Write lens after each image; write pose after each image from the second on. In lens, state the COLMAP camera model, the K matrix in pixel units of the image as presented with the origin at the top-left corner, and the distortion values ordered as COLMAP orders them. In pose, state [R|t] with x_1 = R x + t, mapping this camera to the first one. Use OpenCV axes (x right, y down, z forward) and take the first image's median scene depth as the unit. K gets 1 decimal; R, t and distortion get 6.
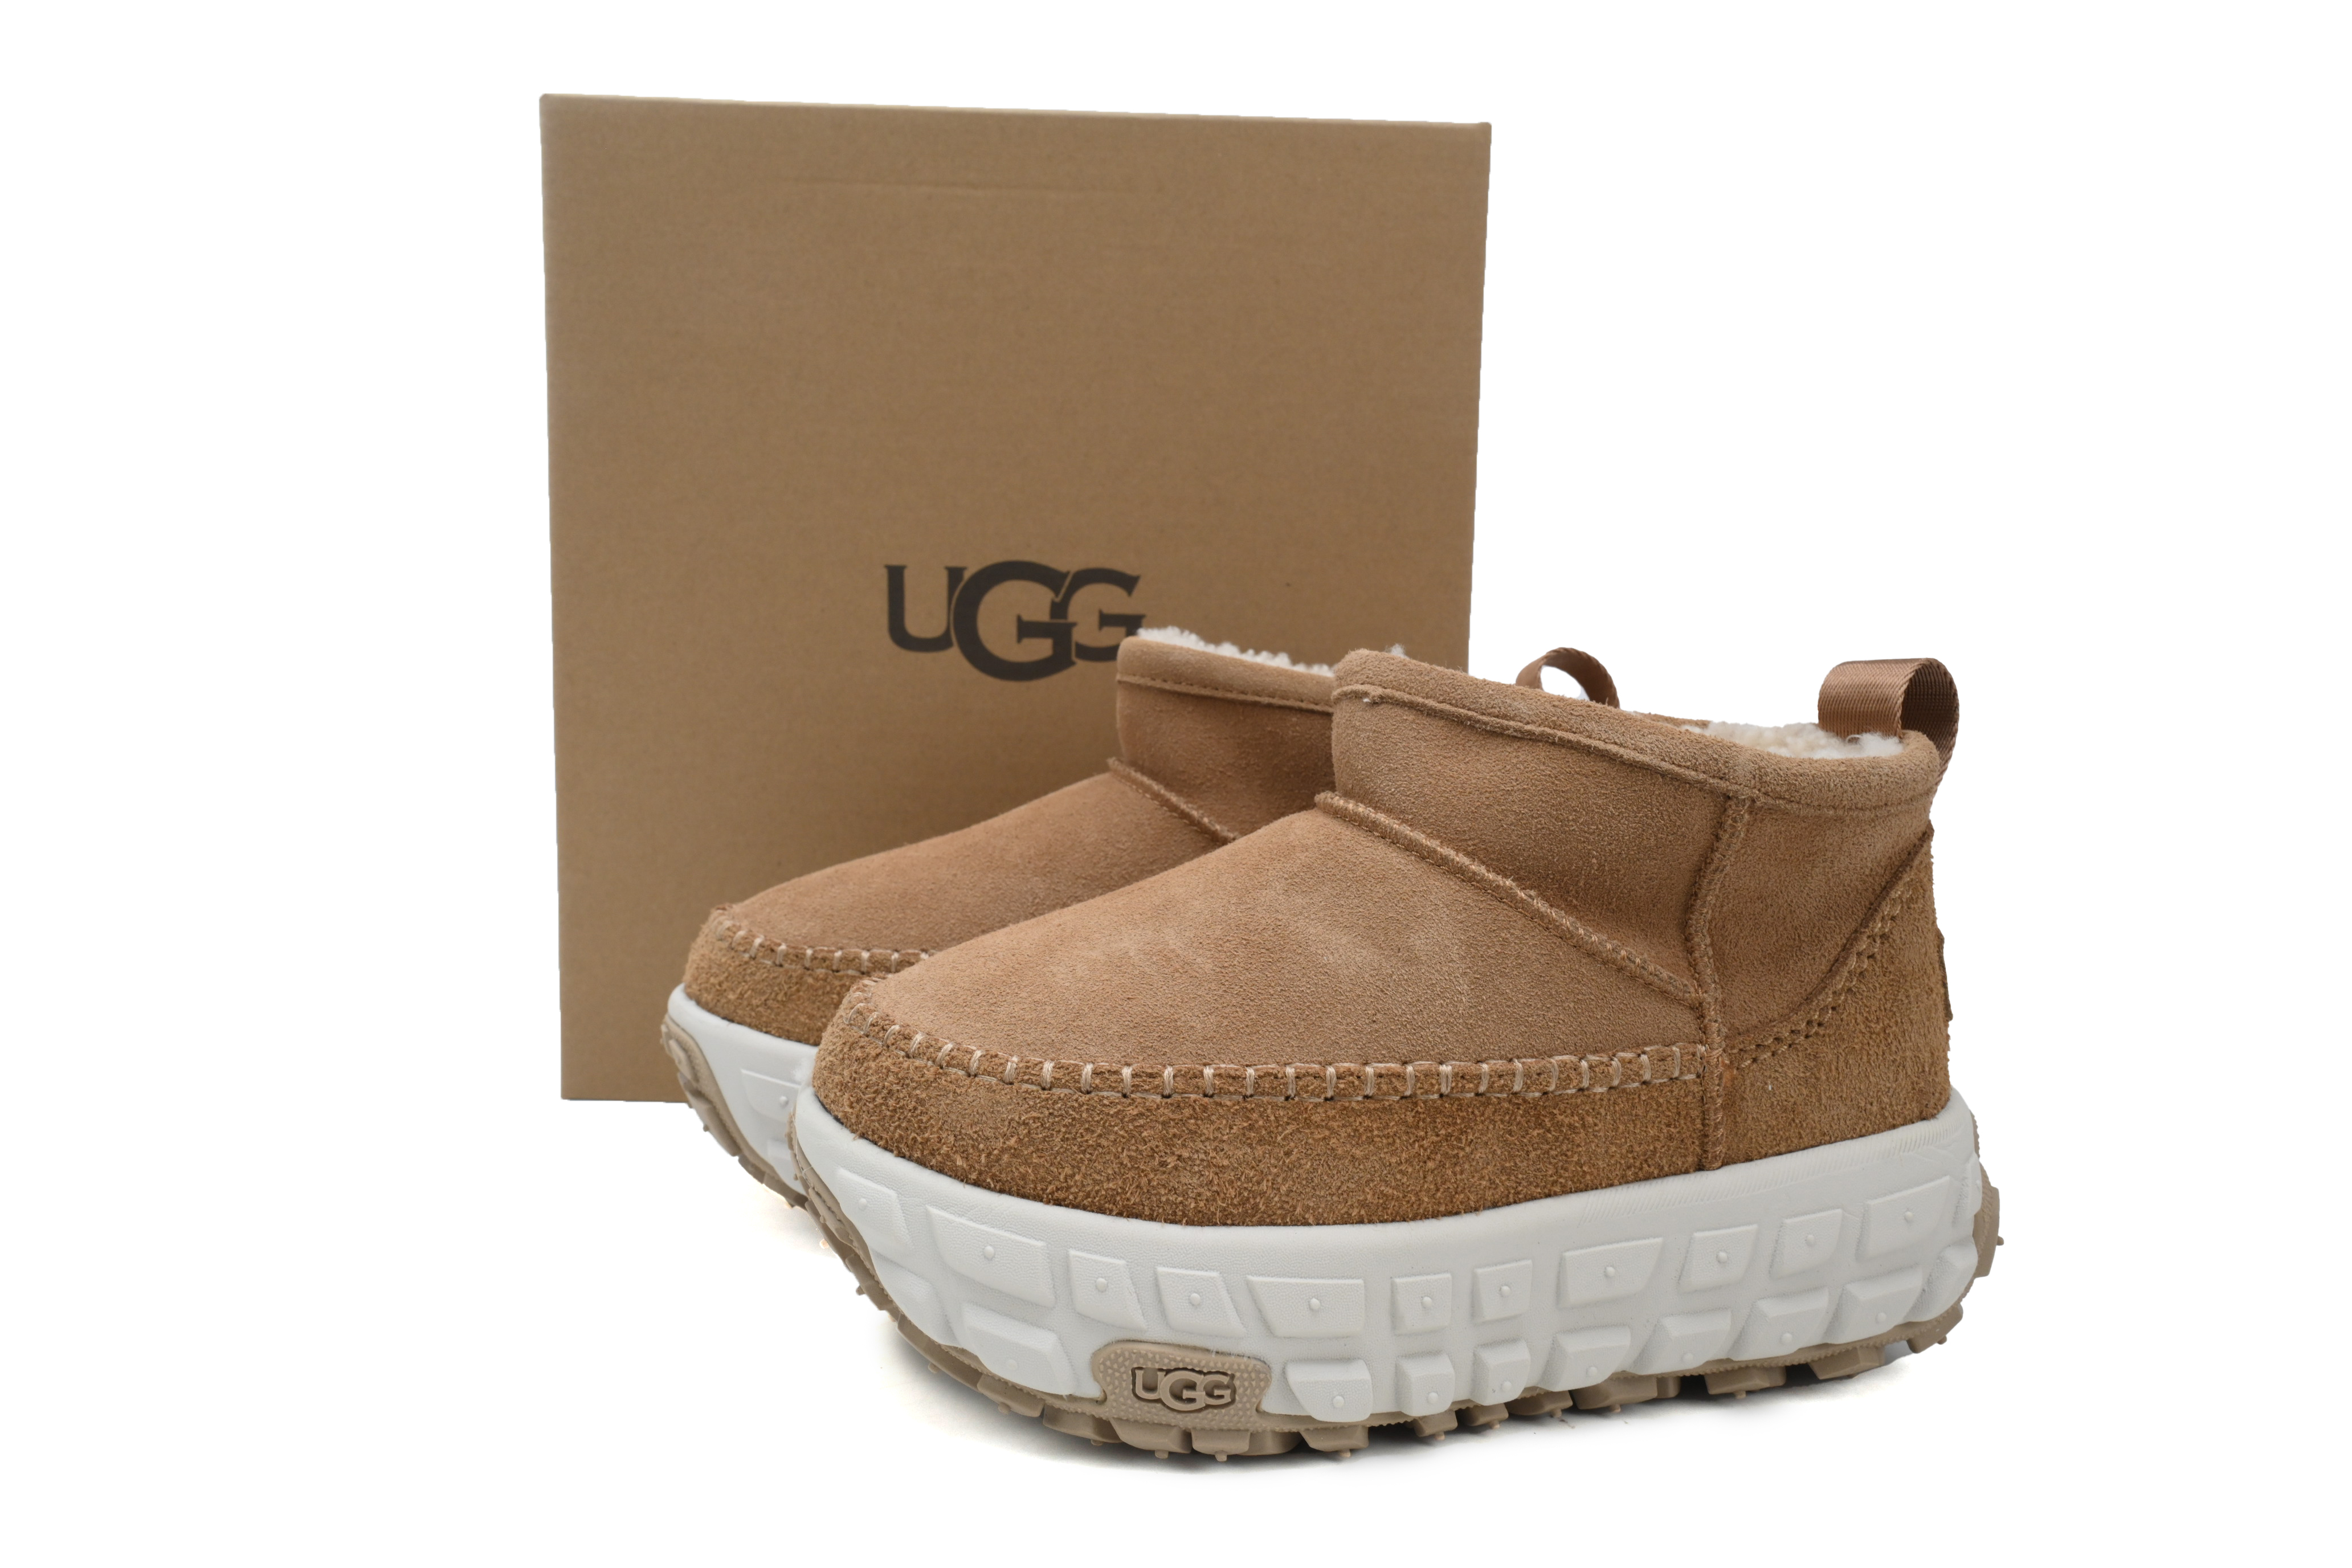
lens RADIAL K [[1846.9, 0, 1176.0], [0, 1846.9, 784.0], [0, 0, 1]] dist [0.005823, 0.091880]
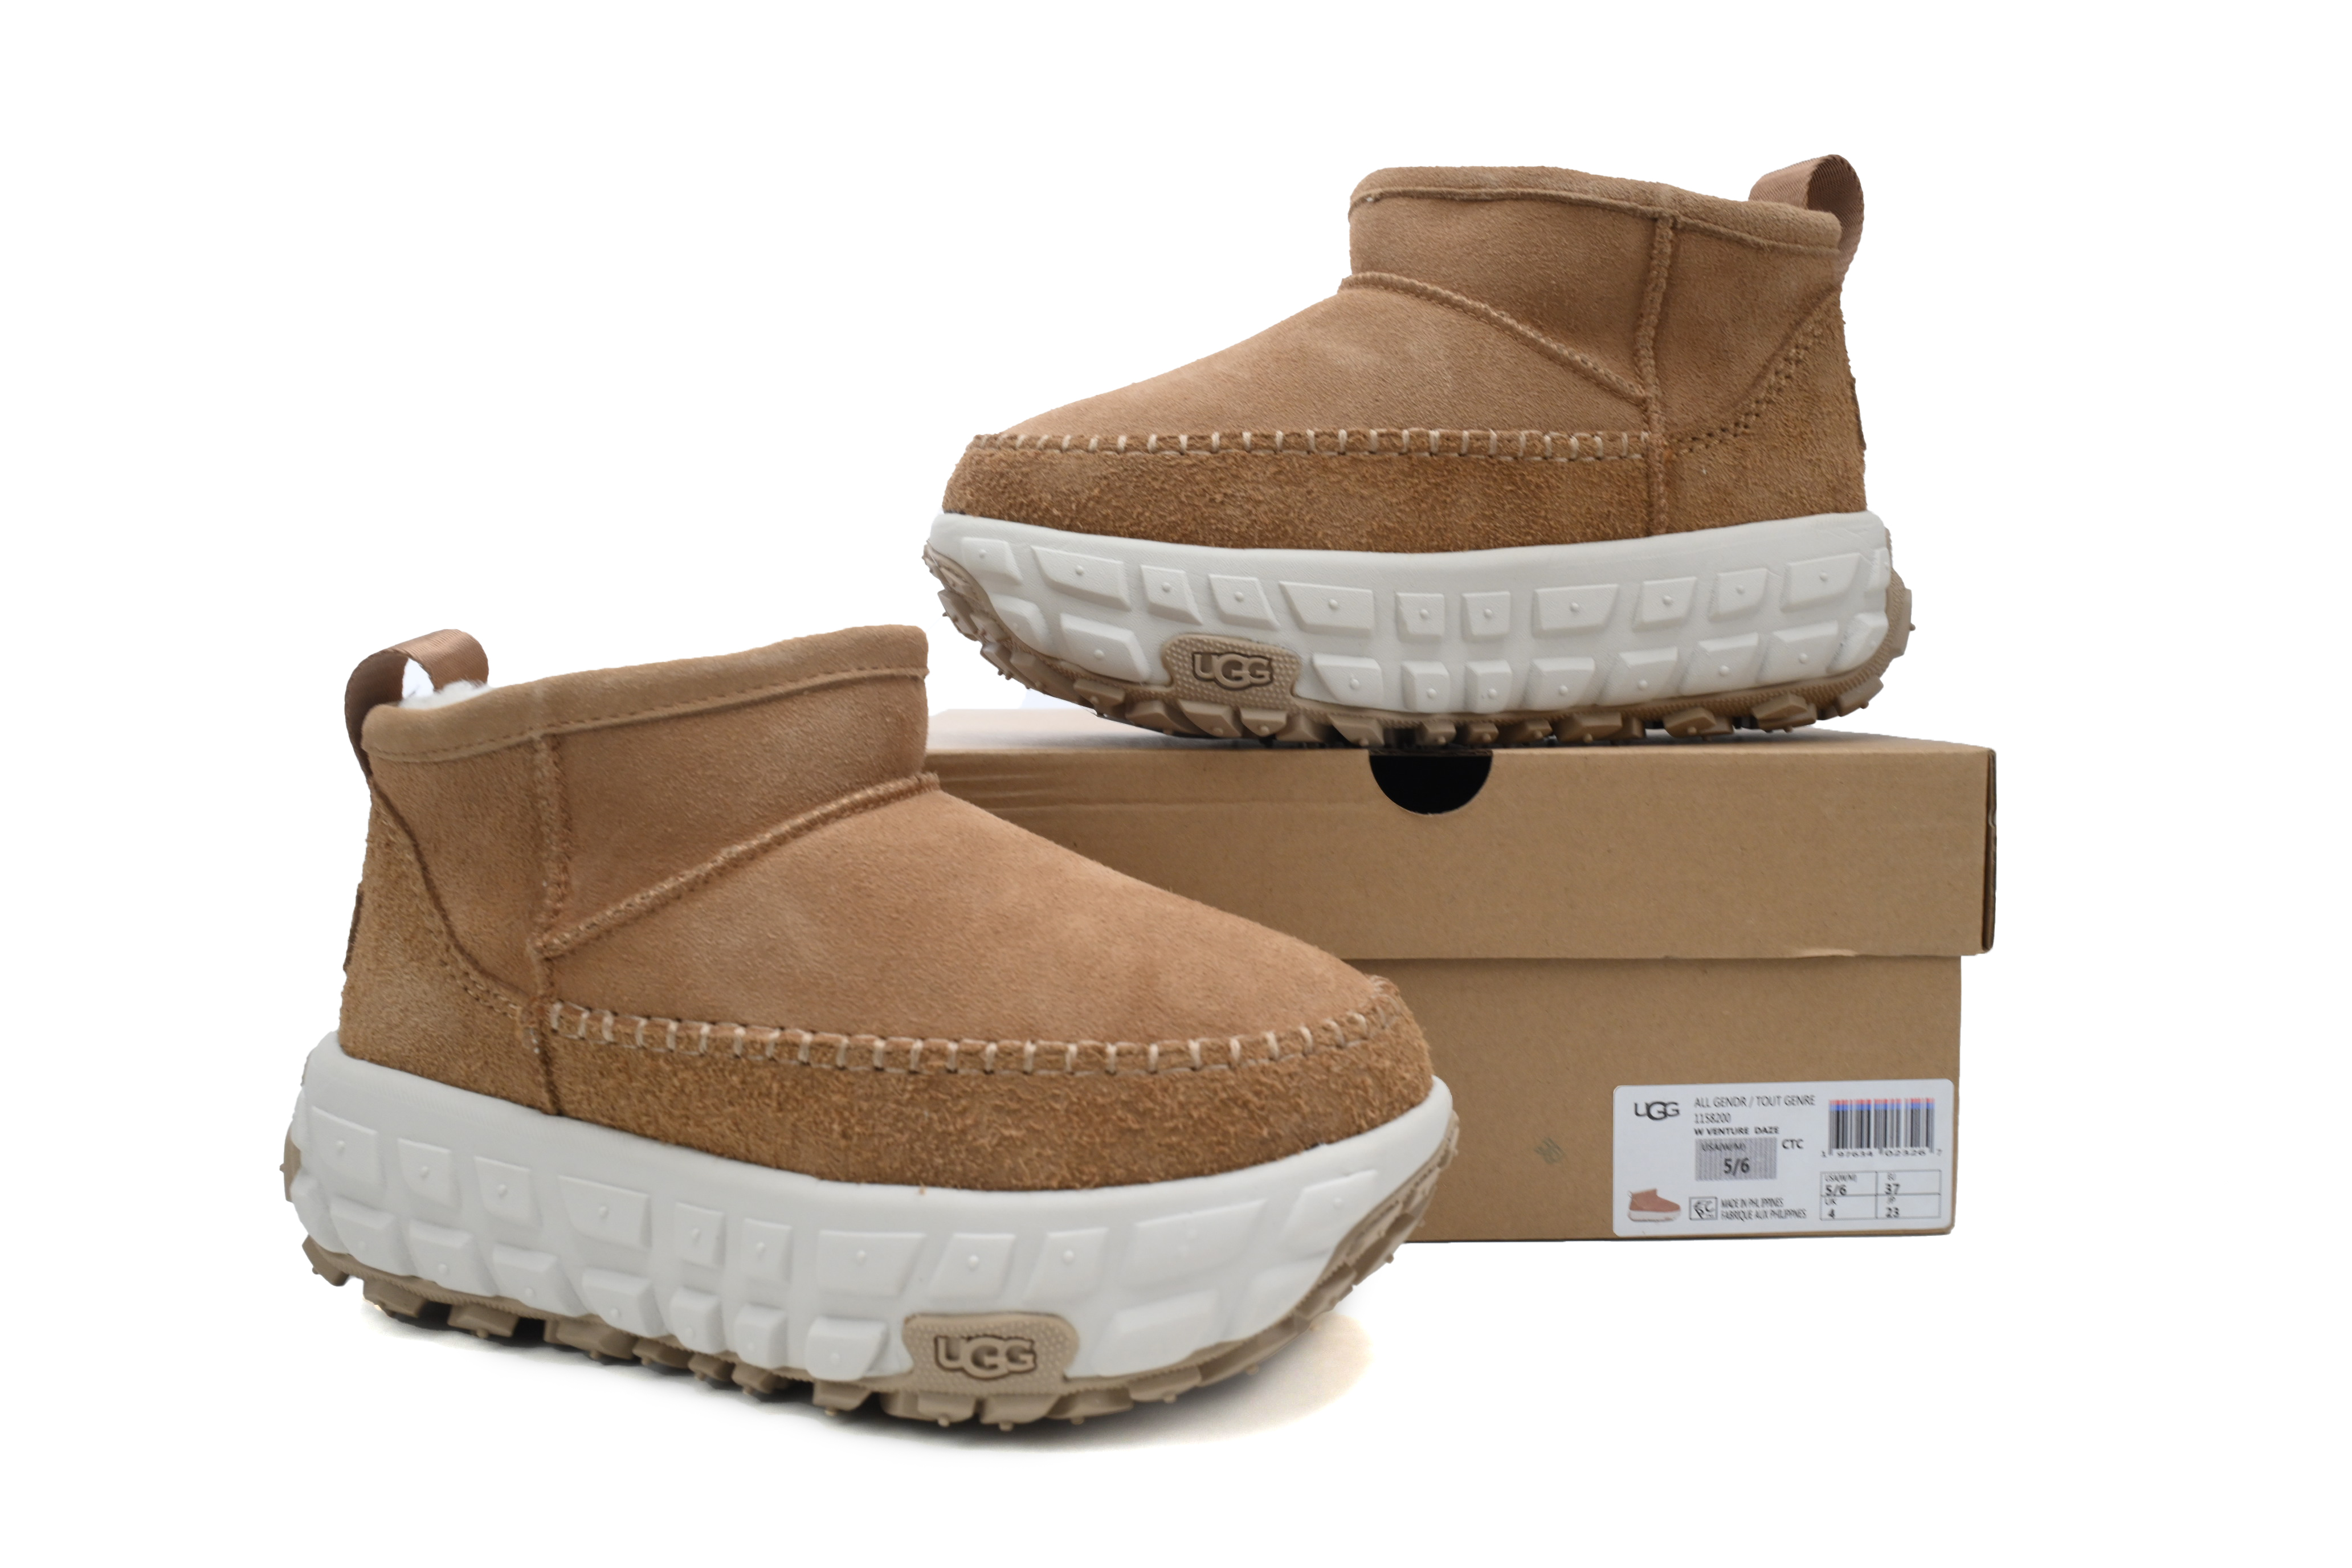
lens RADIAL K [[1846.9, 0, 1176.0], [0, 1846.9, 784.0], [0, 0, 1]] dist [0.005823, 0.091880]
pose [[0.997448, -0.027019, -0.066087, 0.045177], [0.023558, 0.998337, -0.052605, 0.448016], [0.067398, 0.050914, 0.996426, -0.261549]]
